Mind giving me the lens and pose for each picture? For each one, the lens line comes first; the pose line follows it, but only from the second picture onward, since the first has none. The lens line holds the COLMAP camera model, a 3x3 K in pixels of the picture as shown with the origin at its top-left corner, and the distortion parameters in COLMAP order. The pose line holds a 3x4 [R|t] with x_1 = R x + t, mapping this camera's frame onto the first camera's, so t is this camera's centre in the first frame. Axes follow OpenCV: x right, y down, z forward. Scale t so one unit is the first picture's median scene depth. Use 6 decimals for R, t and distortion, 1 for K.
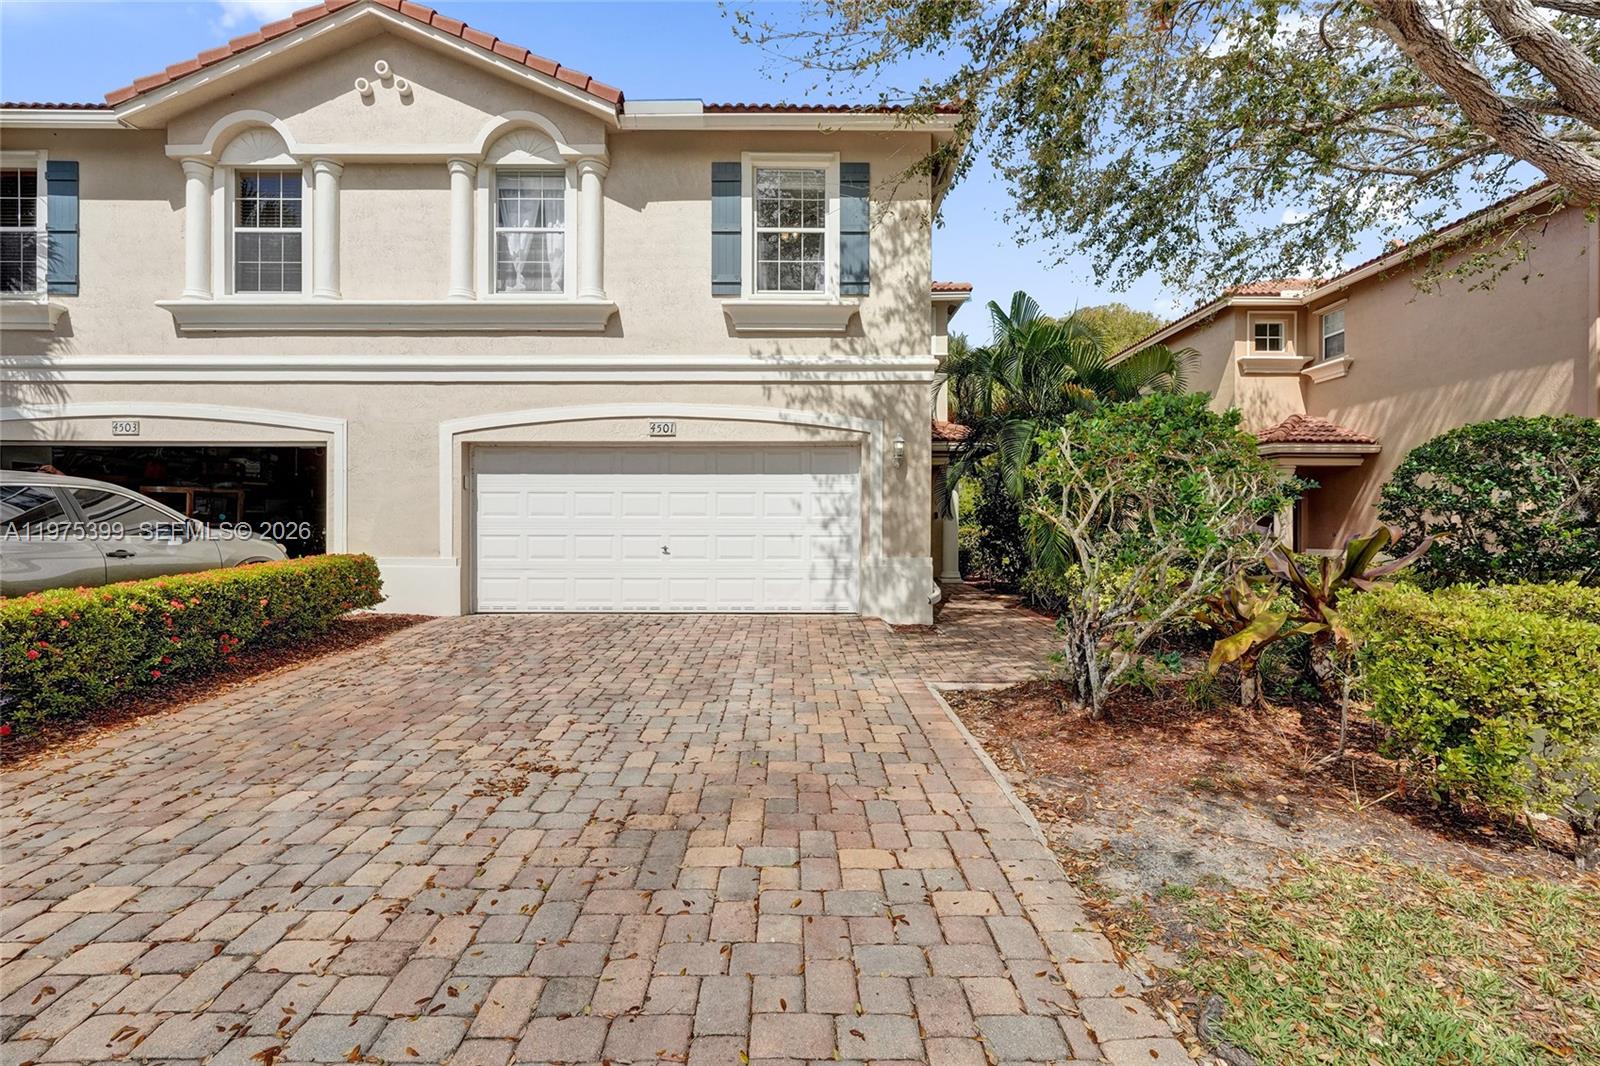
lens RADIAL K [[715.4, 0, 800.0], [0, 715.4, 533.0], [0, 0, 1]] dist [-0.012848, 0.006296]
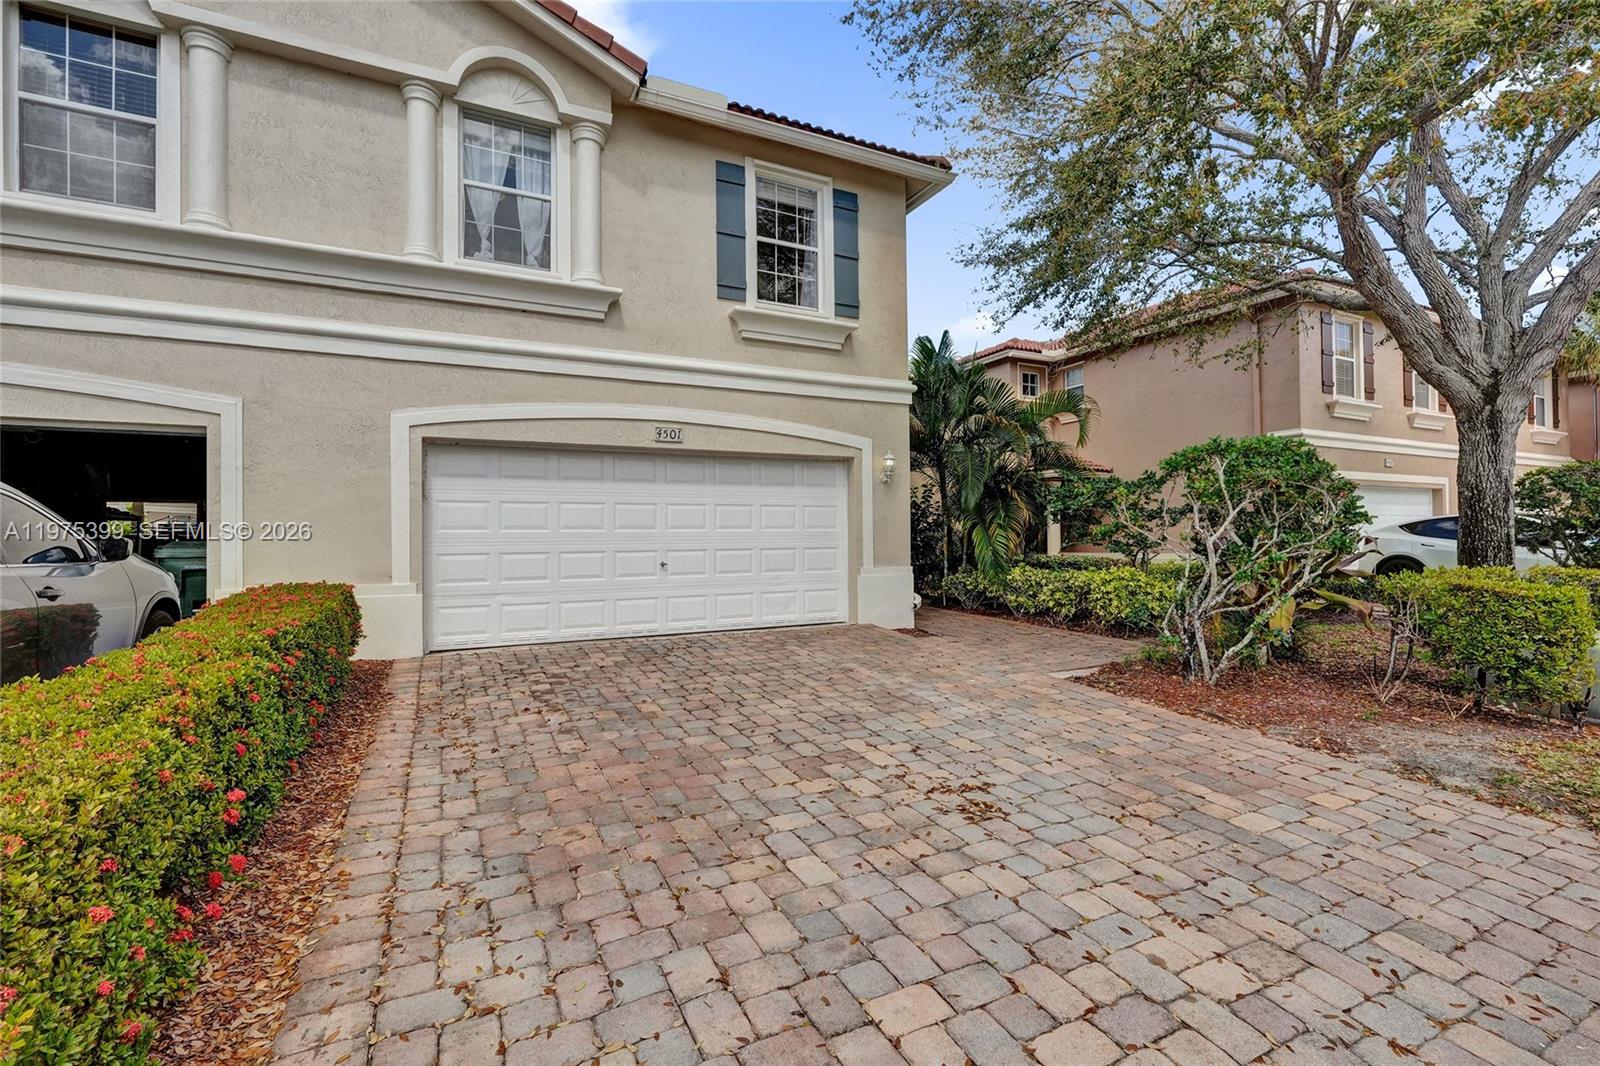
lens RADIAL K [[712.2, 0, 802.5], [0, 712.2, 537.7], [0, 0, 1]] dist [-0.012669, 0.007244]
pose [[0.894901, -0.010711, 0.446136, -0.455574], [0.015776, 0.999846, -0.007640, -0.003228], [-0.445986, 0.013875, 0.894932, 0.105142]]
